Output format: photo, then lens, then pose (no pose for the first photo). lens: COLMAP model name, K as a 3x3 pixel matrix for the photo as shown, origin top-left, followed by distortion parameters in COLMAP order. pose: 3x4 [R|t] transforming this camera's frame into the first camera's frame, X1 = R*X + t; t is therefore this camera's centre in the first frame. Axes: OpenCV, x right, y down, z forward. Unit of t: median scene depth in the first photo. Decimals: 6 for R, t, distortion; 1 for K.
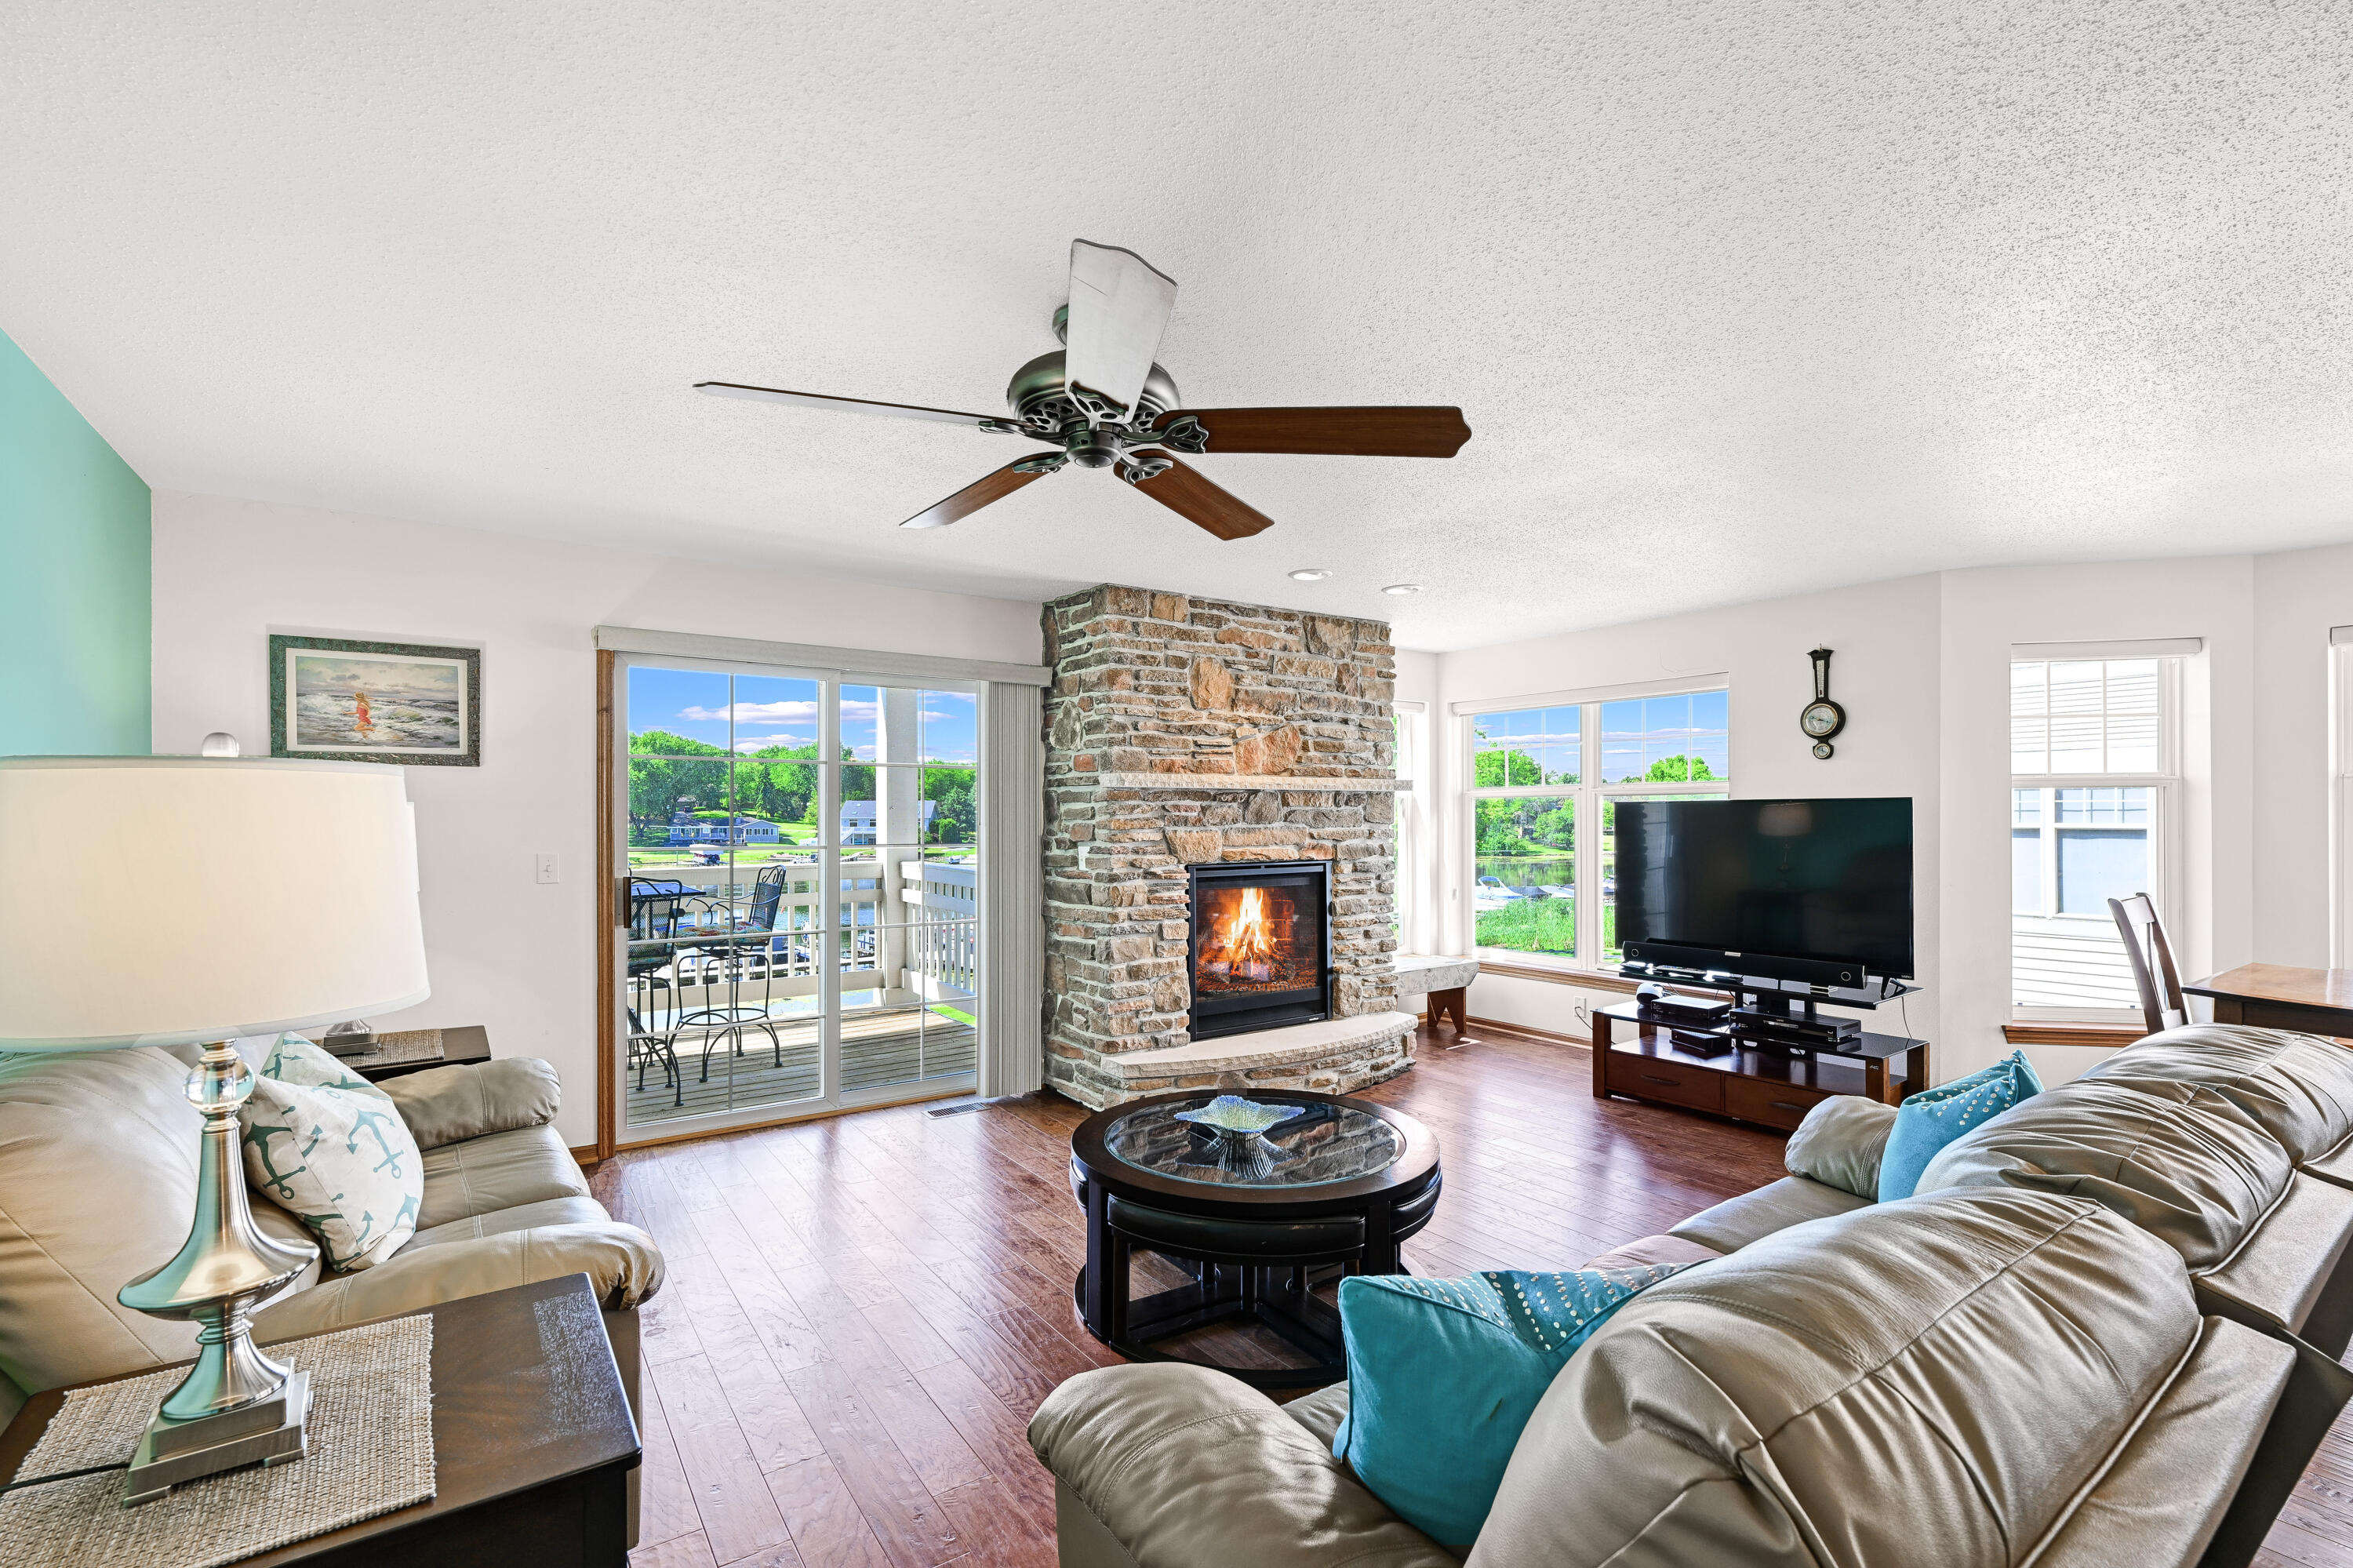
lens RADIAL K [[1029.0, 0, 1183.1], [0, 1029.0, 818.0], [0, 0, 1]] dist [-0.009712, -0.000092]
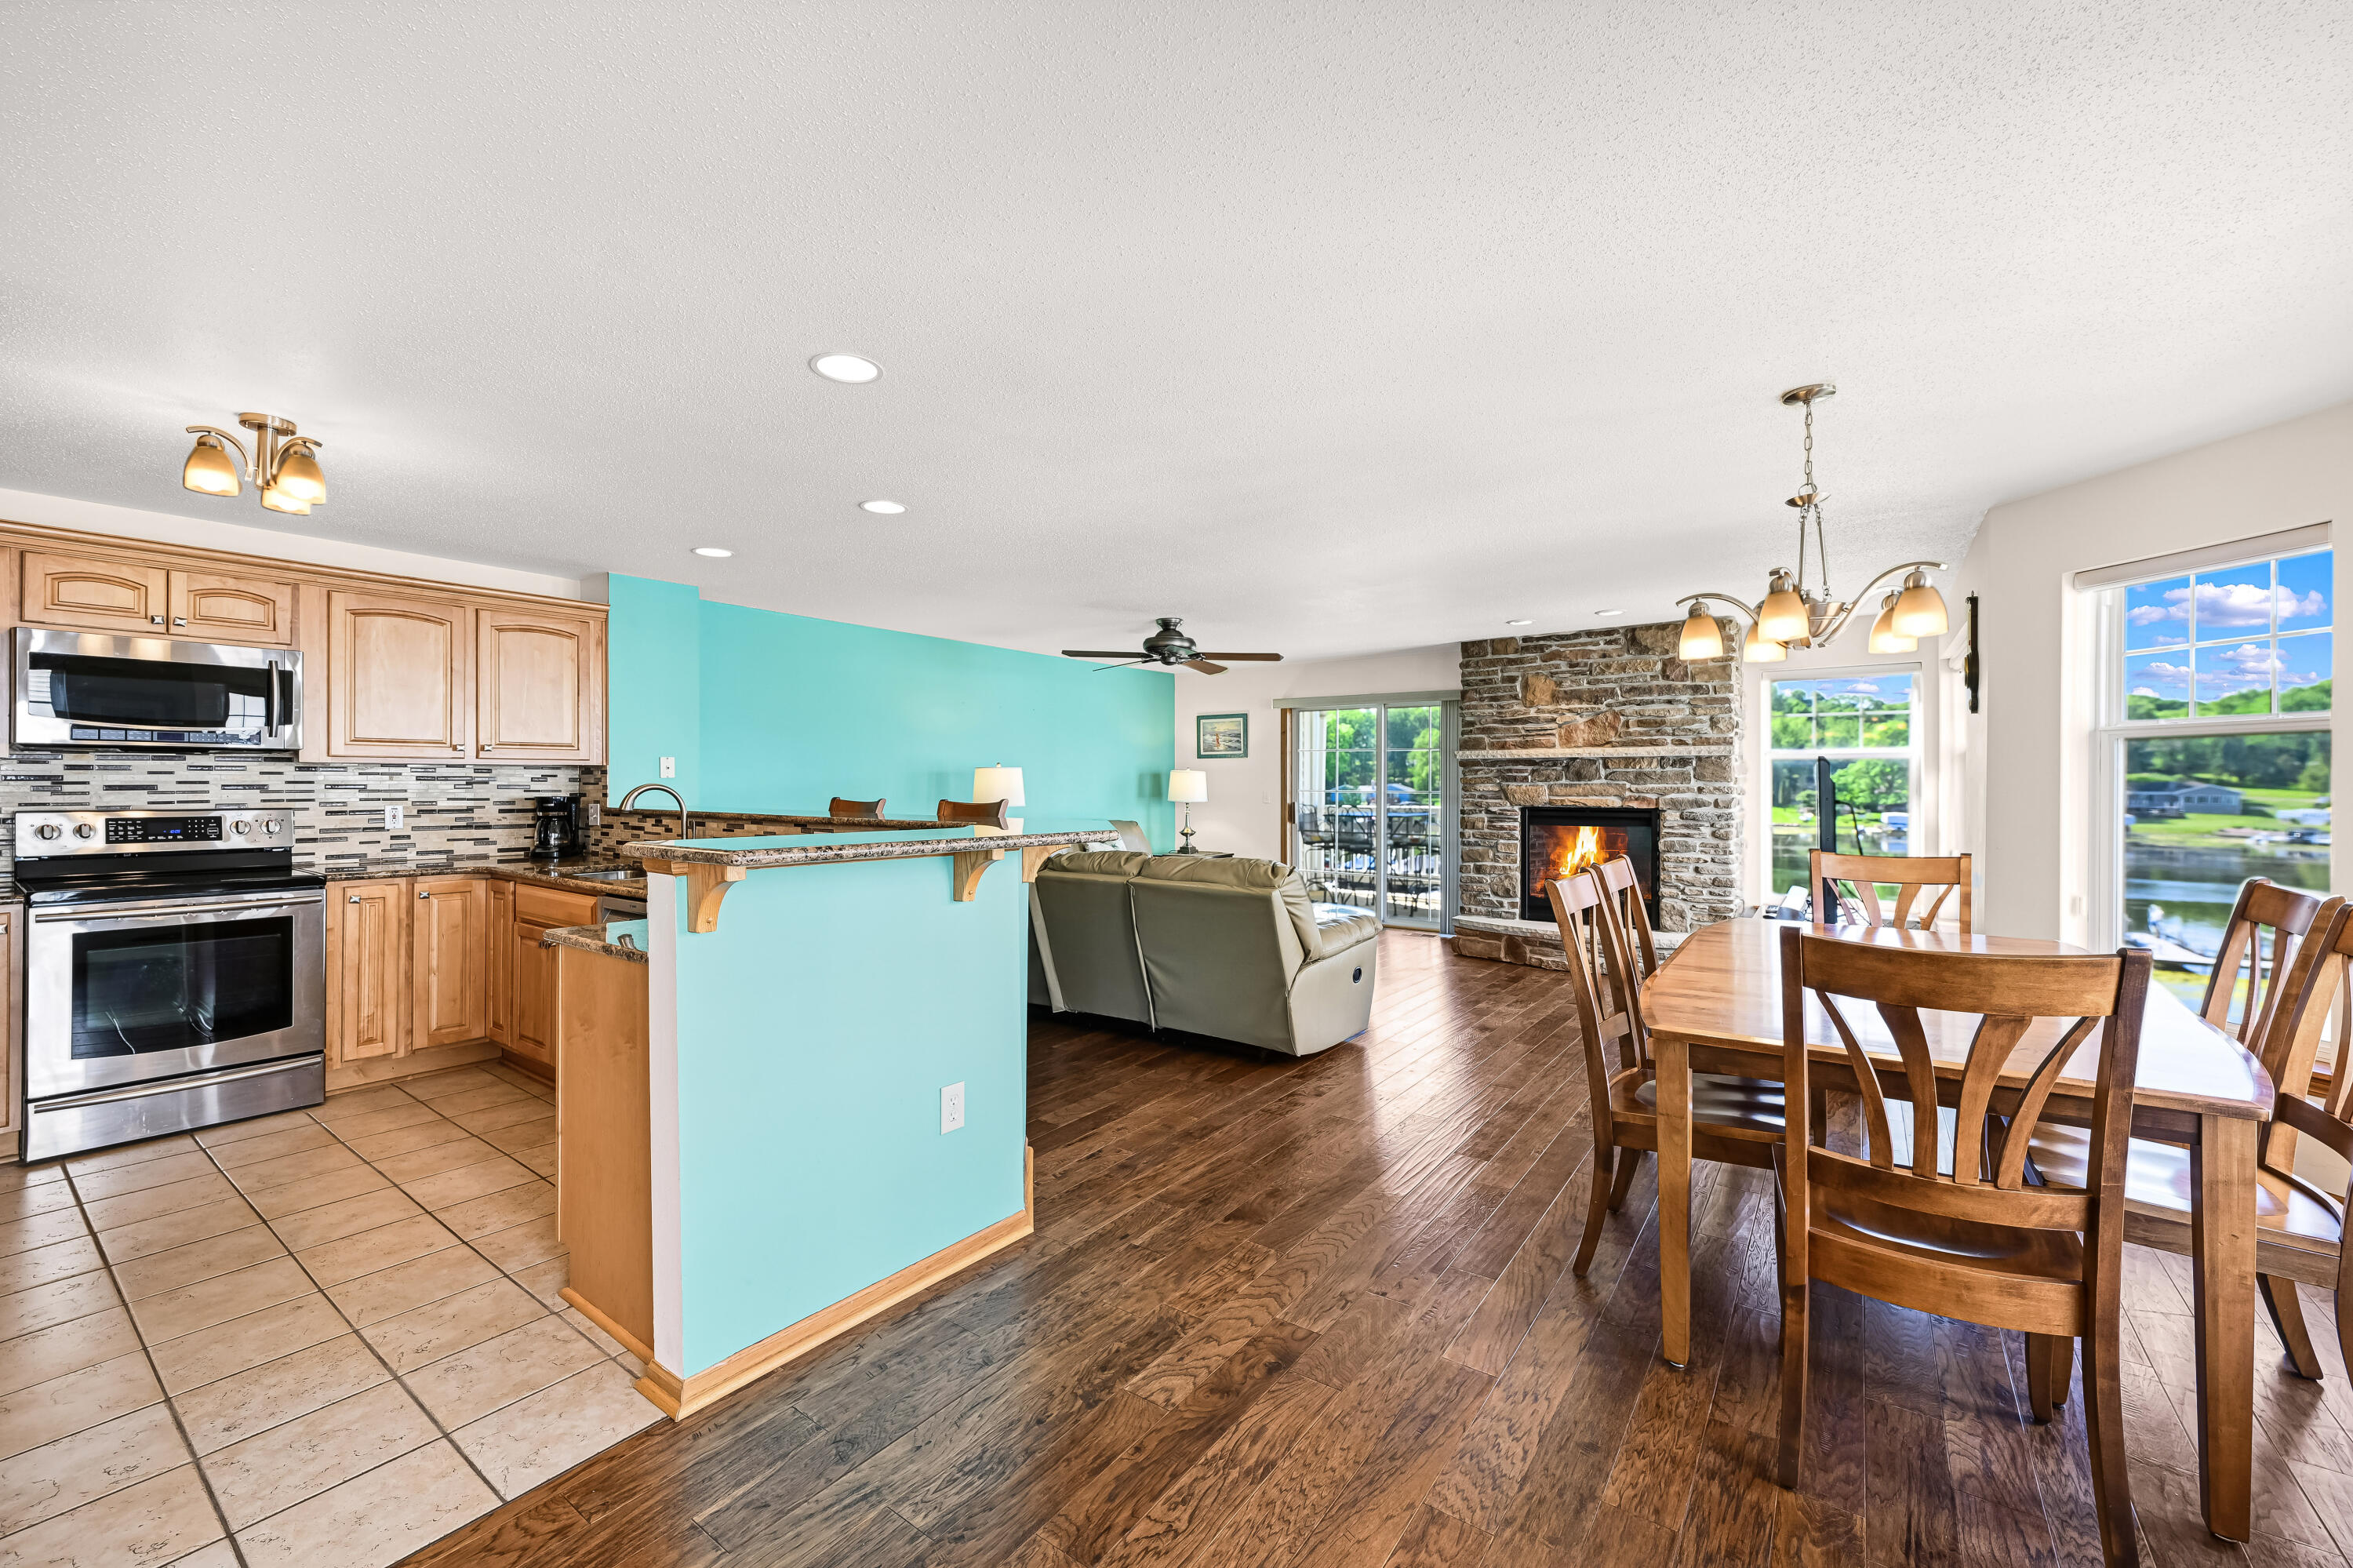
lens RADIAL K [[940.9, 0, 1176.5], [0, 940.9, 784.0], [0, 0, 1]] dist [0.000657, 0.000097]
pose [[0.326220, 0.005246, -0.945279, 1.142312], [-0.002553, 0.999986, 0.004668, 0.005197], [0.945290, 0.000890, 0.326229, 0.029627]]
